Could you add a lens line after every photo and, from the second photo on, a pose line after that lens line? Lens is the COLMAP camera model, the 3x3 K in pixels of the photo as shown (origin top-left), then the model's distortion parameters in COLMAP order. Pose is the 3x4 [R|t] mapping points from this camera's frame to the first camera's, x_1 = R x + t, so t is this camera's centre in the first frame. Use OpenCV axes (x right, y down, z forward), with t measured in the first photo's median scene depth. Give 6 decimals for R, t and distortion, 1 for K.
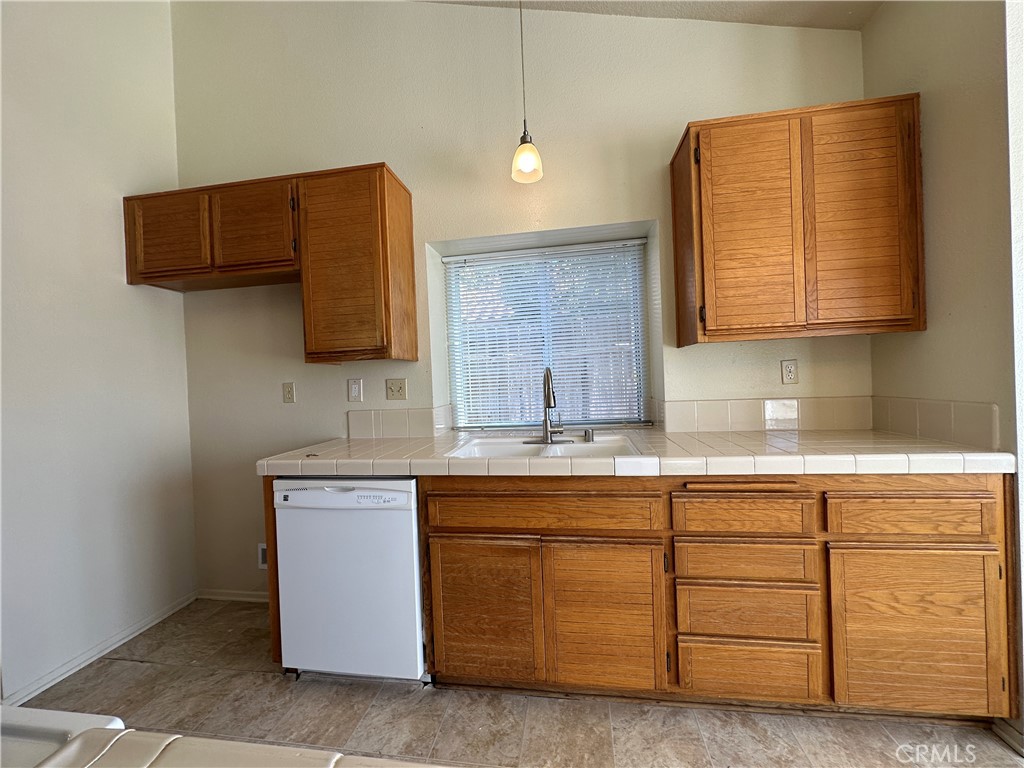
lens RADIAL K [[410.3, 0, 510.9], [0, 410.3, 384.9], [0, 0, 1]] dist [-0.001569, 0.000615]
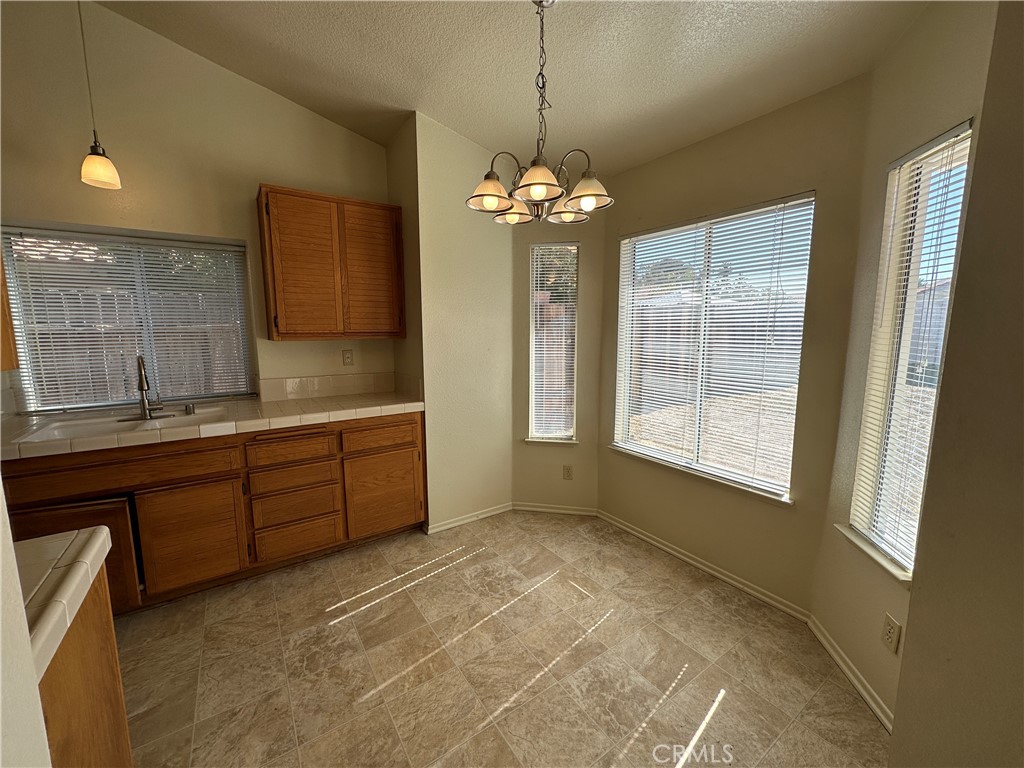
lens RADIAL K [[410.3, 0, 510.9], [0, 410.3, 384.9], [0, 0, 1]] dist [-0.001569, 0.000615]
pose [[0.729845, -0.052856, 0.681566, 0.071528], [-0.018943, 0.995060, 0.097452, -0.111999], [-0.683350, -0.084036, 0.725238, -0.697218]]
